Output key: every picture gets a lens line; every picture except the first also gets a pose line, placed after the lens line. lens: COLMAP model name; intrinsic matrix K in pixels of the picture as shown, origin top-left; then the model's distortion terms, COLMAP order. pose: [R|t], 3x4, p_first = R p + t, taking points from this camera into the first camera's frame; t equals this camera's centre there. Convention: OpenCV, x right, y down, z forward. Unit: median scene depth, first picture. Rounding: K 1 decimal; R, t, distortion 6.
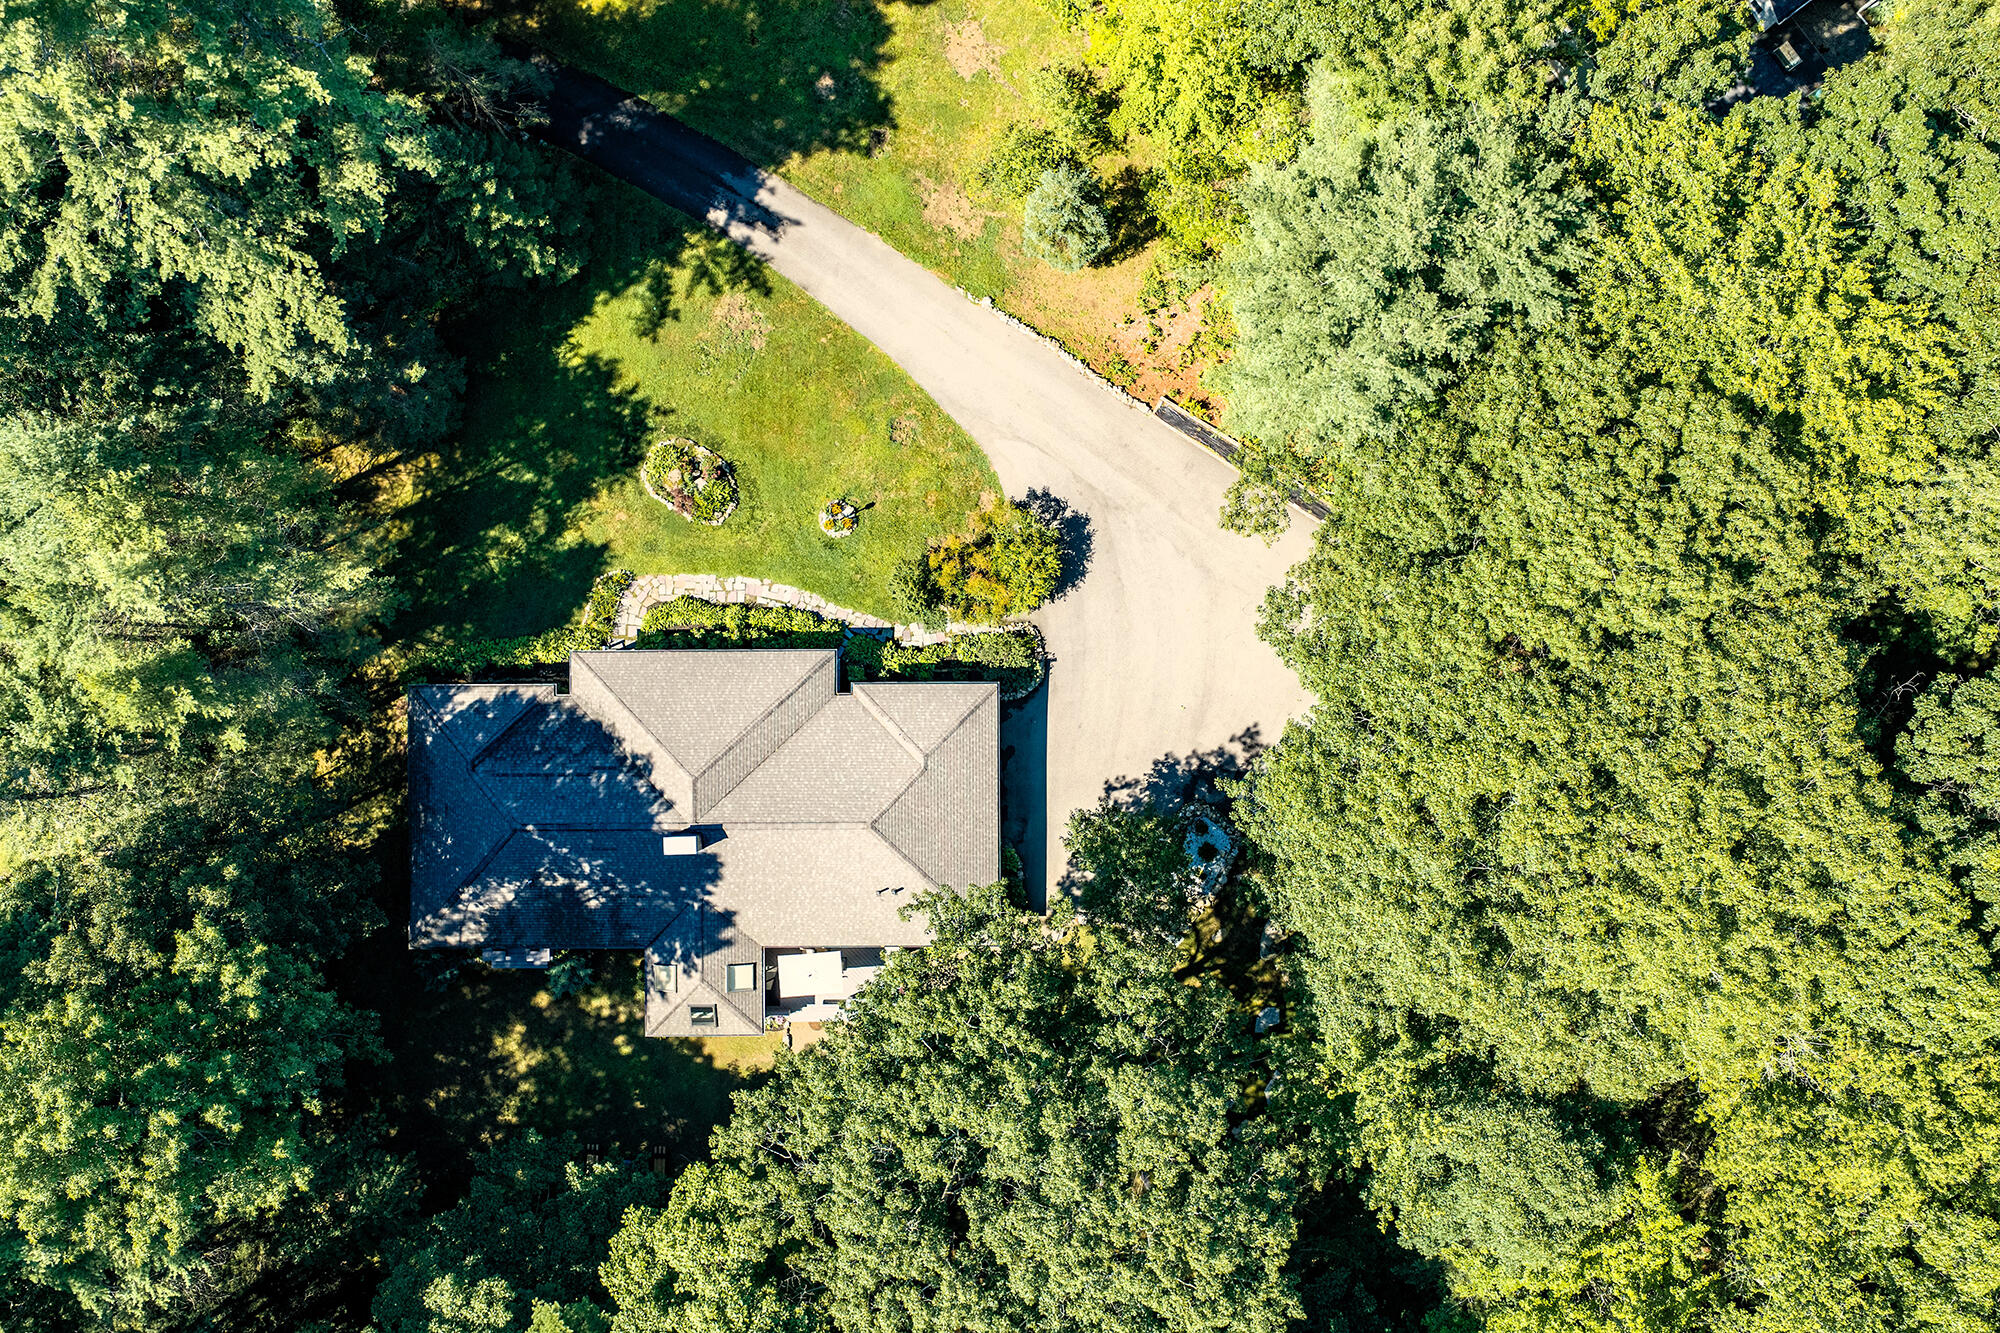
lens RADIAL K [[1653.8, 0, 981.6], [0, 1653.8, 677.4], [0, 0, 1]] dist [0.028869, -0.055227]
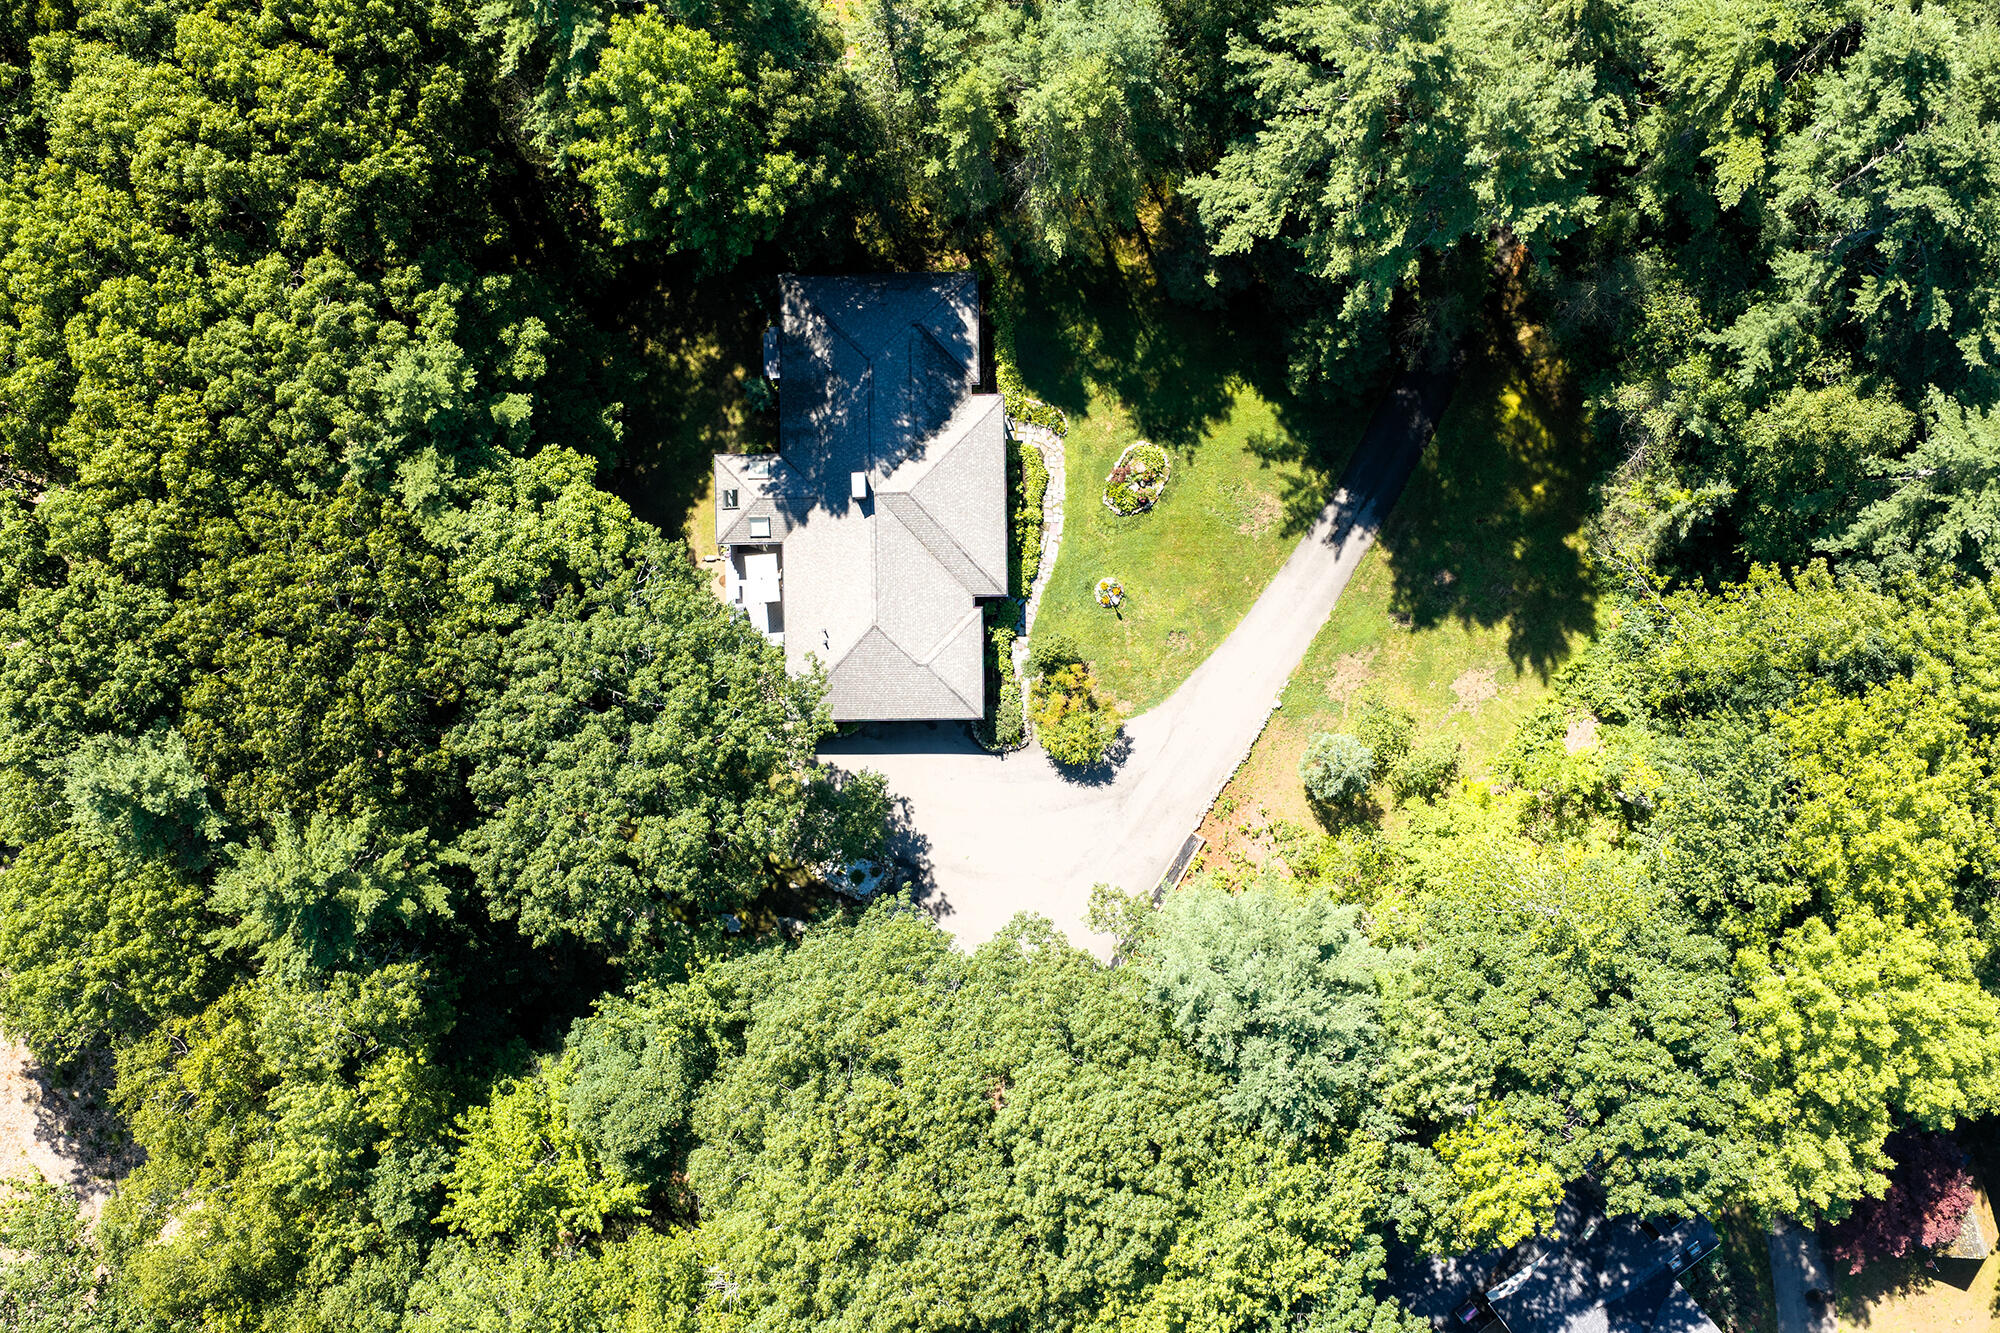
lens RADIAL K [[1629.9, 0, 998.5], [0, 1629.9, 679.6], [0, 0, 1]] dist [0.009941, -0.029658]
pose [[0.010084, 0.999799, 0.017326, -0.045297], [-0.999861, 0.009852, 0.013437, -0.027787], [0.013264, -0.017459, 0.999760, -0.317648]]
